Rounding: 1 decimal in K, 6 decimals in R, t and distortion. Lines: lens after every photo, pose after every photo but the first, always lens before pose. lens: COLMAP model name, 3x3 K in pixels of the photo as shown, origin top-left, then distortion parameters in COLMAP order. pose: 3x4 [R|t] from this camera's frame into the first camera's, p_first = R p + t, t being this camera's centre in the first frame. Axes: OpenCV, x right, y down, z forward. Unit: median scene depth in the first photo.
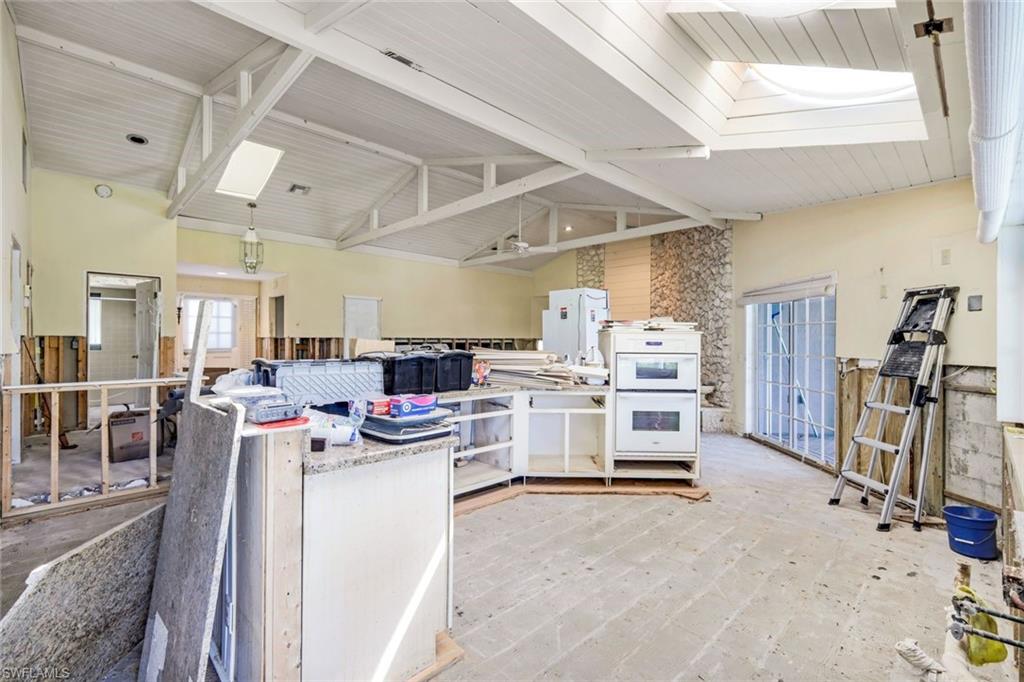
lens RADIAL K [[453.4, 0, 514.9], [0, 453.4, 335.9], [0, 0, 1]] dist [0.003375, 0.000119]
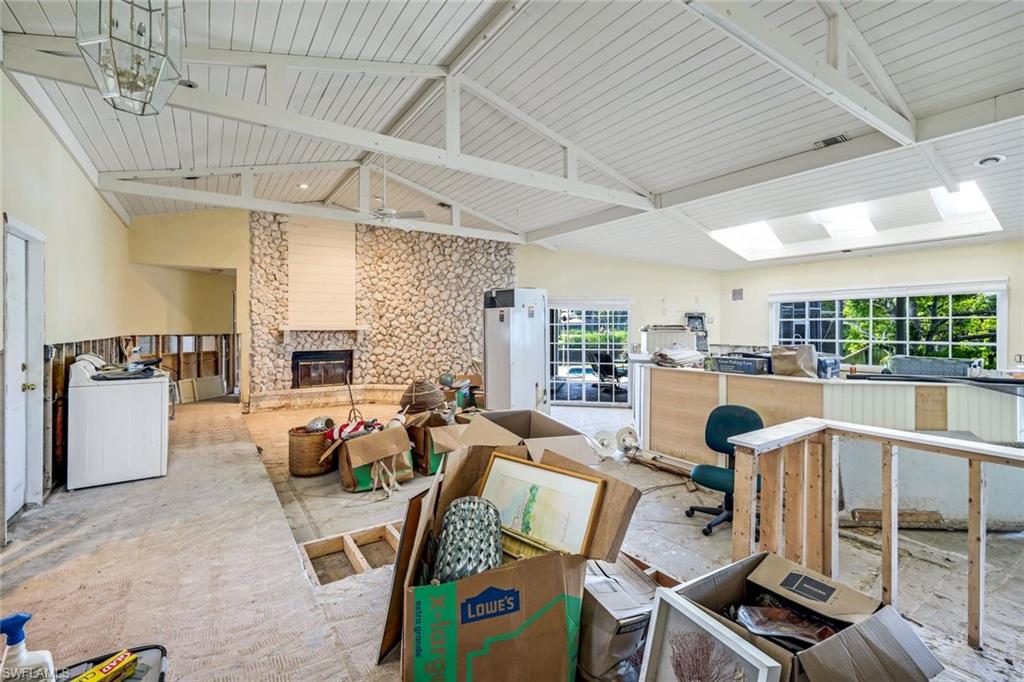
lens RADIAL K [[456.9, 0, 519.7], [0, 456.9, 326.2], [0, 0, 1]] dist [0.003402, 0.000311]
pose [[0.167502, -0.004990, 0.985859, -0.658412], [-0.005996, 0.999964, 0.006080, -0.017598], [-0.985854, -0.006930, 0.167466, 0.623804]]
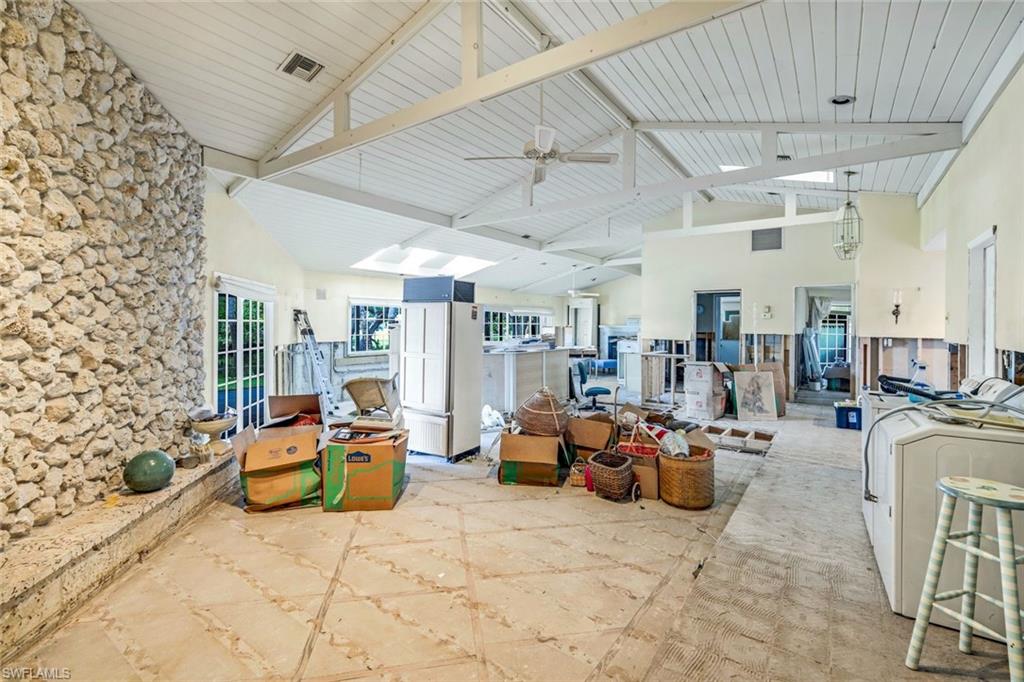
lens RADIAL K [[453.4, 0, 514.9], [0, 453.4, 335.9], [0, 0, 1]] dist [0.003375, 0.000119]
pose [[-0.981293, -0.006366, -0.192417, 0.124783], [-0.008977, 0.999879, 0.012701, -0.007510], [0.192313, 0.014191, -0.981231, 1.403057]]
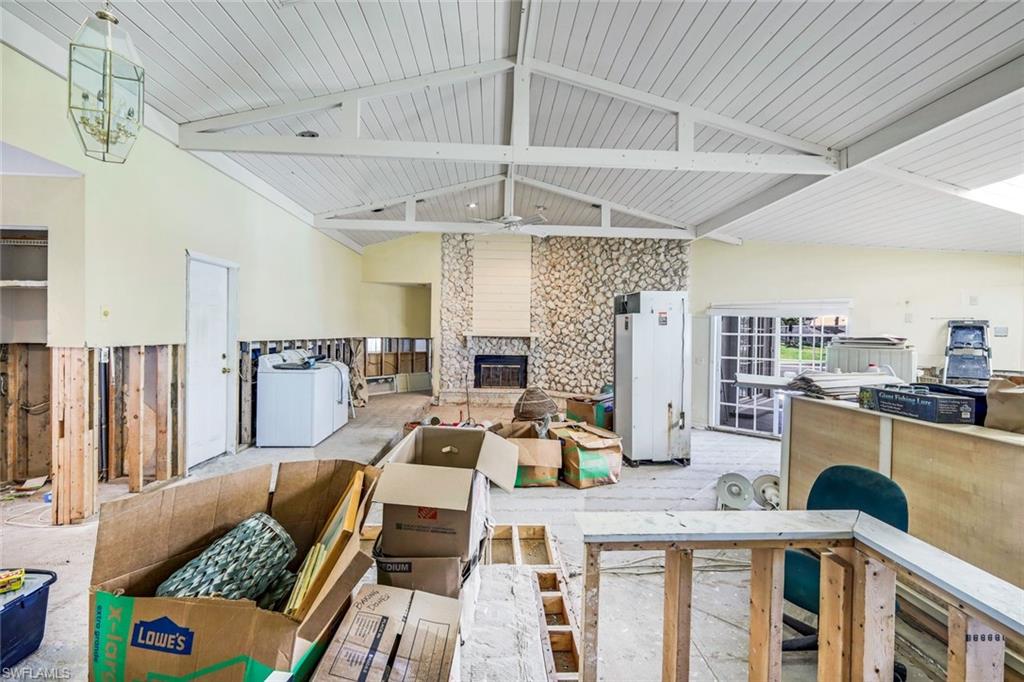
lens RADIAL K [[453.4, 0, 514.9], [0, 453.4, 335.9], [0, 0, 1]] dist [0.003375, 0.000119]
pose [[0.660966, 0.002334, 0.750412, -0.524076], [-0.019432, 0.999713, 0.014007, -0.017410], [-0.750164, -0.023840, 0.660821, 0.470334]]
